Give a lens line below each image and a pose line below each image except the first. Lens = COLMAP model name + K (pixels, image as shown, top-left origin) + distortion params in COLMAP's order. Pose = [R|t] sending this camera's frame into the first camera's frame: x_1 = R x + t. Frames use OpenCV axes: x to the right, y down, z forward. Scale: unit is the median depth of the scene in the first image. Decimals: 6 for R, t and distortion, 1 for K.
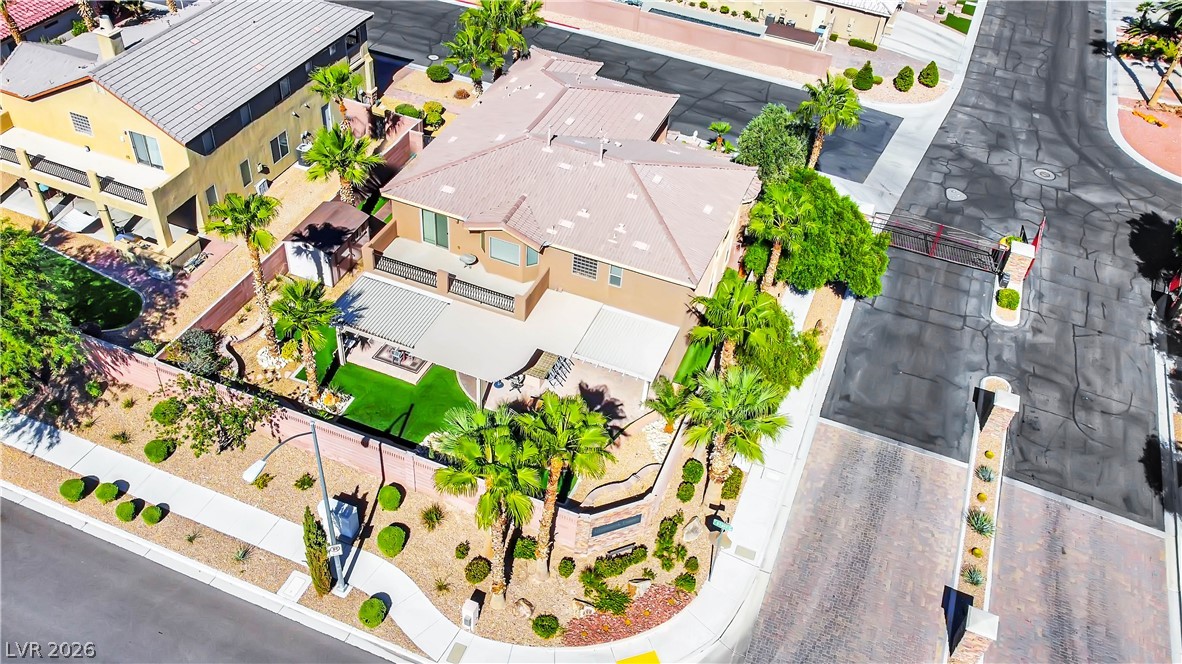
lens RADIAL K [[893.4, 0, 571.8], [0, 893.4, 424.2], [0, 0, 1]] dist [0.012902, -0.028374]
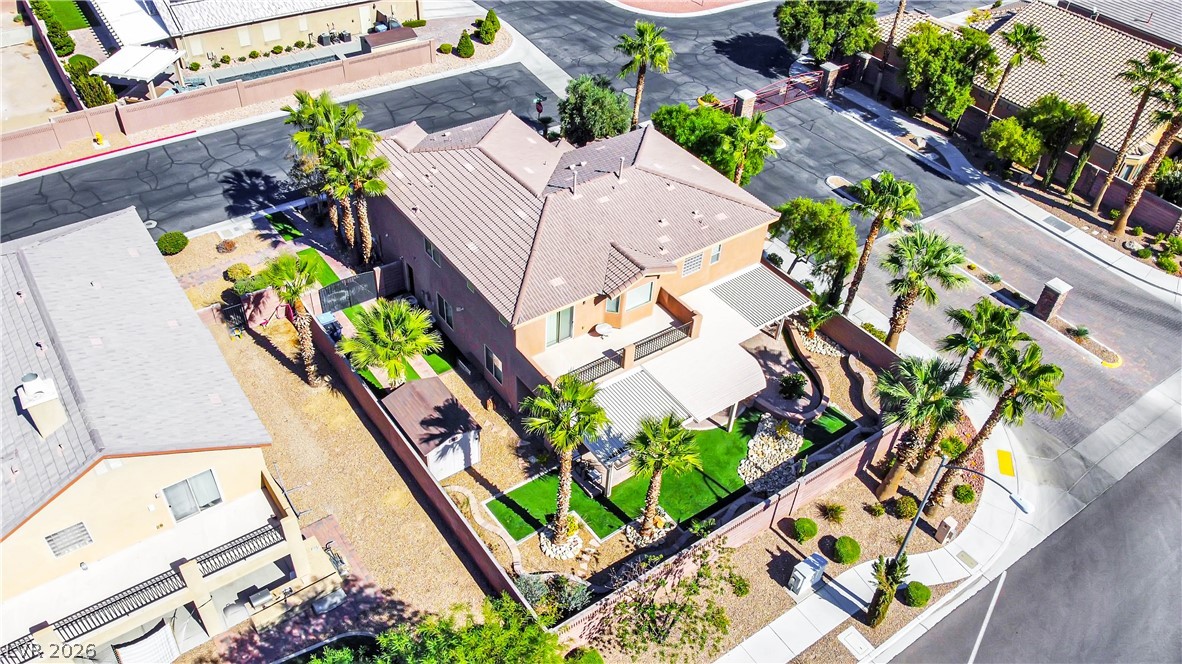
lens RADIAL K [[856.7, 0, 586.6], [0, 856.7, 401.4], [0, 0, 1]] dist [0.004509, -0.023081]
pose [[0.537355, -0.625570, 0.565607, -0.511303], [0.608976, 0.751783, 0.252925, -0.272502], [-0.583436, 0.208530, 0.784931, 0.222813]]
